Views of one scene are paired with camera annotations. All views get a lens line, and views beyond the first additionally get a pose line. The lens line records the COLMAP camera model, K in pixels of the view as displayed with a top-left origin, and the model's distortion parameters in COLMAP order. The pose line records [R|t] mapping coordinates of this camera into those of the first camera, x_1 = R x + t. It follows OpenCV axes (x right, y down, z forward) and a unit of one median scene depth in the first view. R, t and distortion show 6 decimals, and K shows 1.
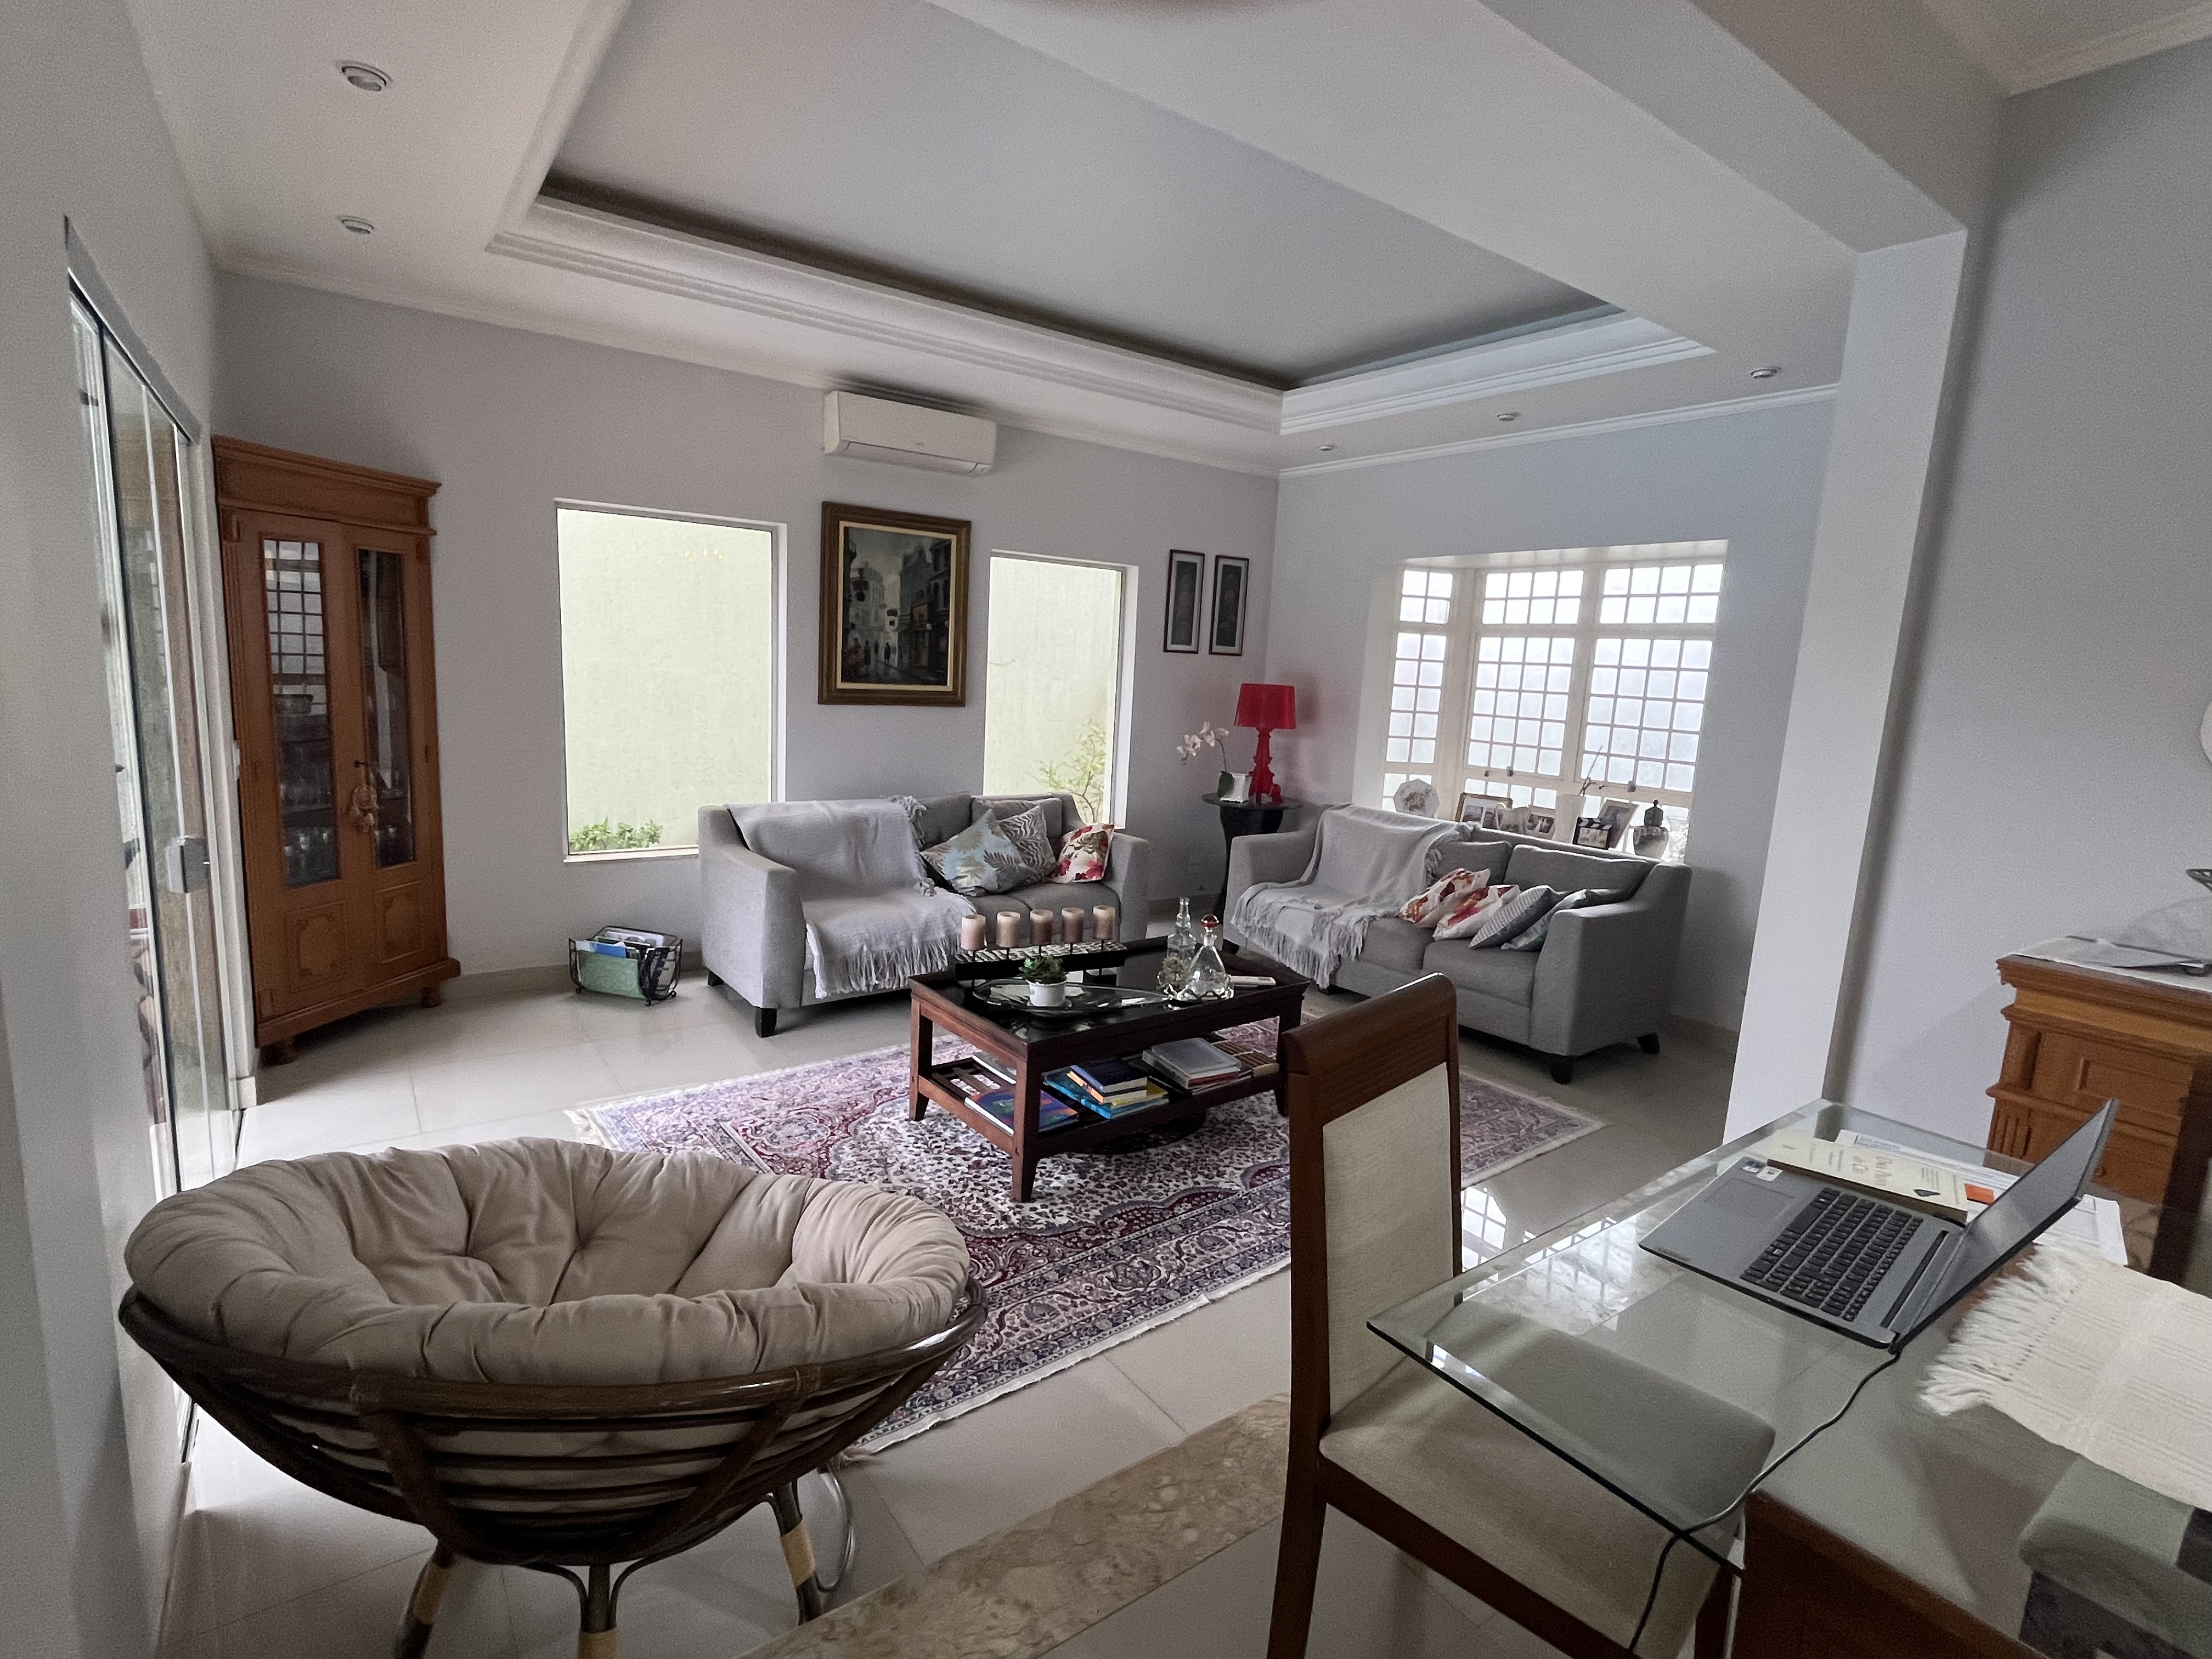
lens RADIAL K [[1054.5, 0, 1106.0], [0, 1054.5, 829.5], [0, 0, 1]] dist [-0.002618, -0.000541]
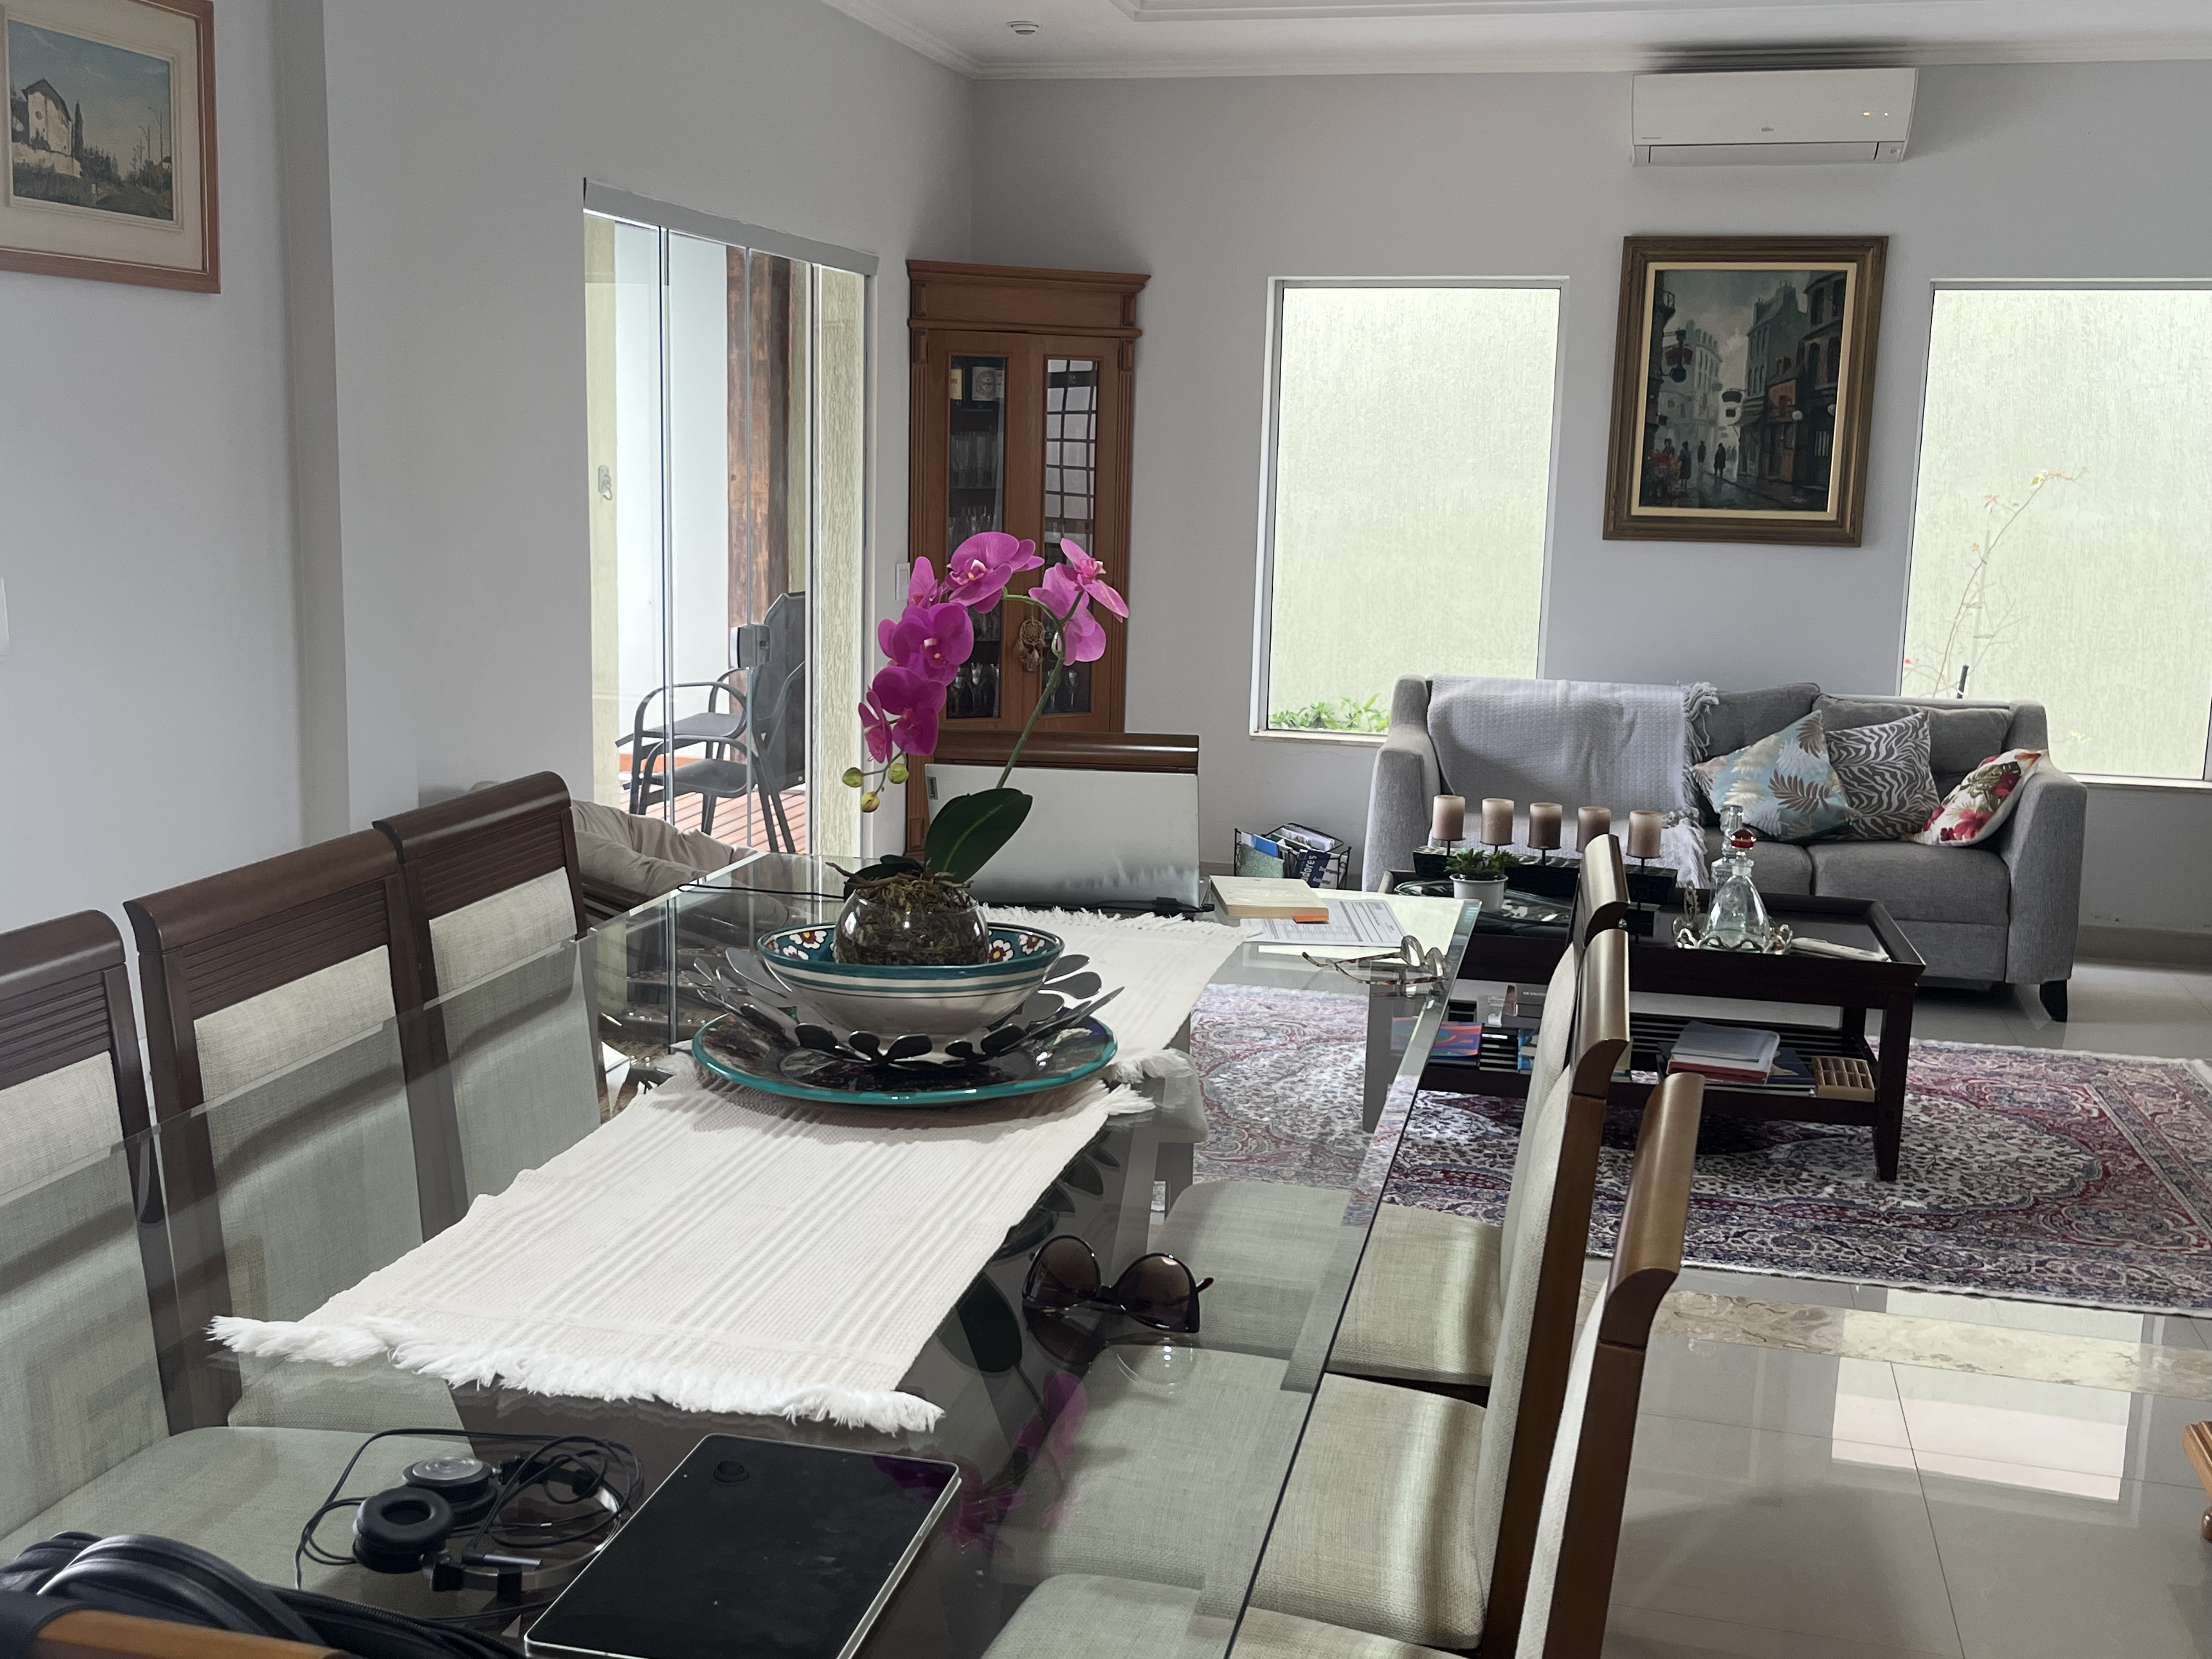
lens RADIAL K [[2217.6, 0, 1106.0], [0, 2217.6, 829.5], [0, 0, 1]] dist [0.007764, -0.013722]
pose [[0.651586, 0.094736, -0.752636, 0.593984], [-0.108492, 0.993609, 0.031142, 0.054304], [0.750776, 0.061363, 0.657700, -0.150432]]
